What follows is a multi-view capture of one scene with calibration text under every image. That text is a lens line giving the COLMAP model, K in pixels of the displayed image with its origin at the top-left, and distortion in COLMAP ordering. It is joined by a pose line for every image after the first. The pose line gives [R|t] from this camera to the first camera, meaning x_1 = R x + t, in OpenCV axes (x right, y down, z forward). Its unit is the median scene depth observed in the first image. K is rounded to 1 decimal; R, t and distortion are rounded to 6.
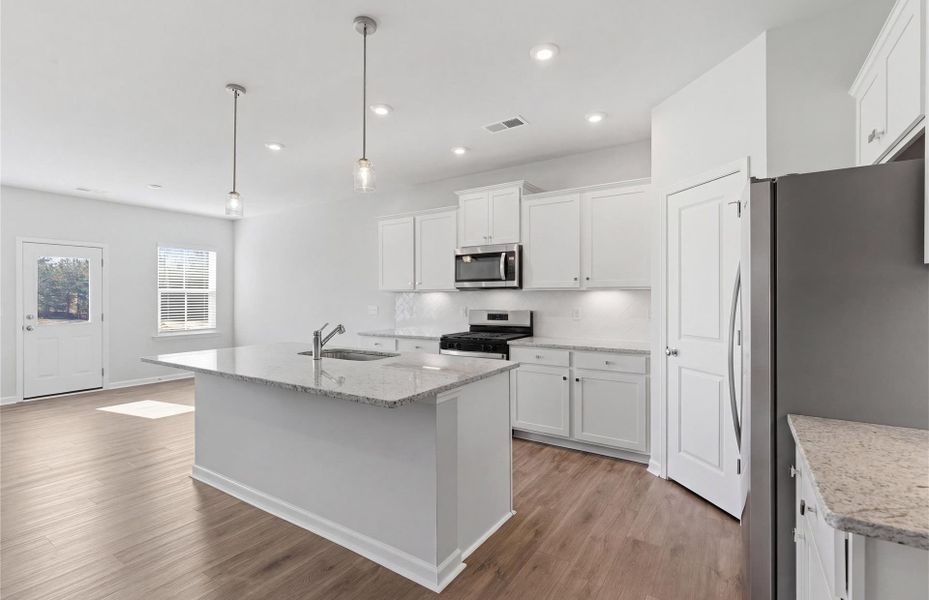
lens RADIAL K [[415.1, 0, 465.1], [0, 415.1, 297.1], [0, 0, 1]] dist [0.000499, -0.000379]
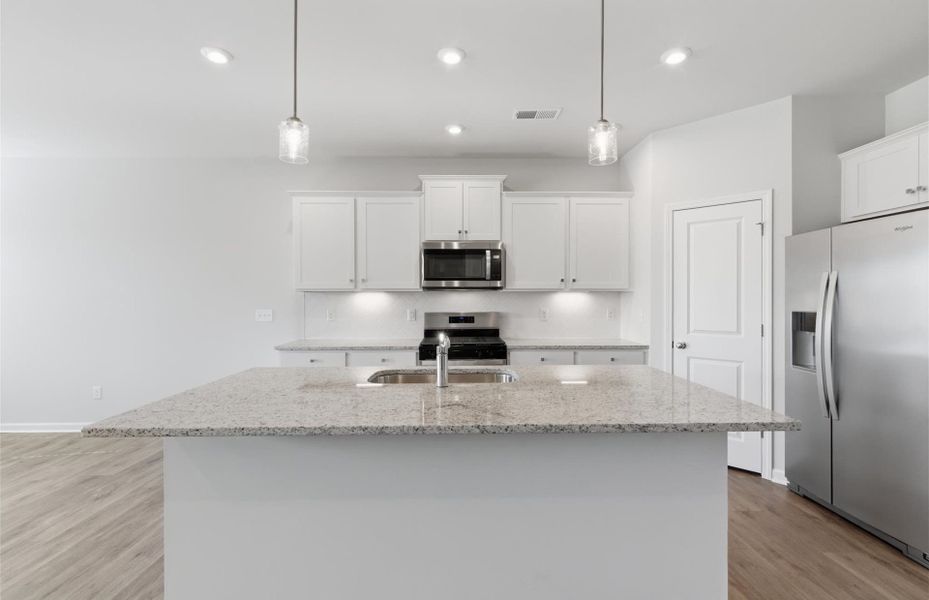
lens RADIAL K [[415.1, 0, 464.9], [0, 415.1, 298.5], [0, 0, 1]] dist [0.000499, -0.000379]
pose [[0.830151, 0.001137, 0.557537, -0.461518], [-0.000819, 0.999999, -0.000821, 0.001458], [-0.557537, 0.000225, 0.830152, 0.258667]]
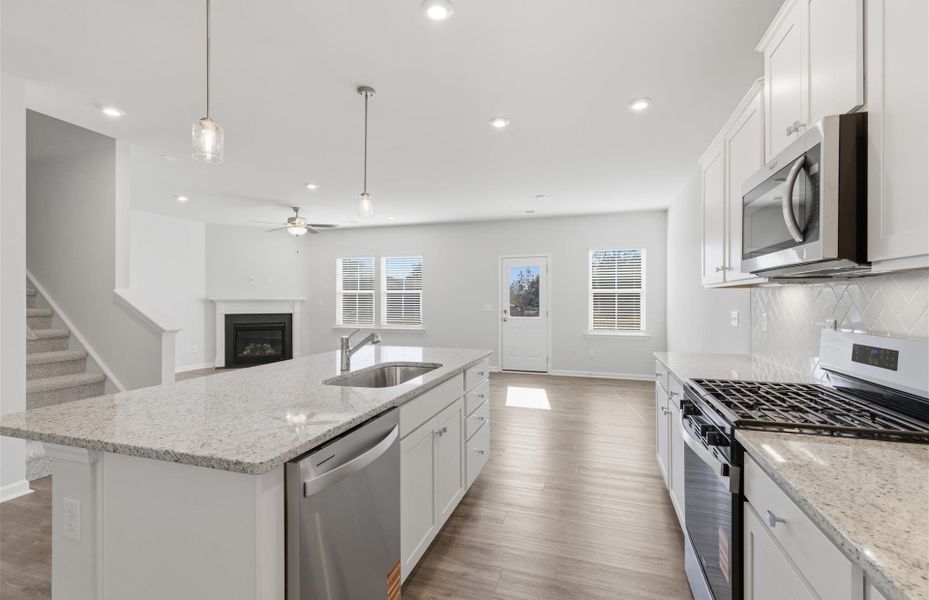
lens RADIAL K [[415.1, 0, 468.1], [0, 415.1, 298.2], [0, 0, 1]] dist [0.000499, -0.000379]
pose [[0.266401, -0.001343, -0.963861, 0.331485], [0.001787, 0.999998, -0.000900, 0.004113], [0.963861, -0.001482, 0.266403, 0.654493]]
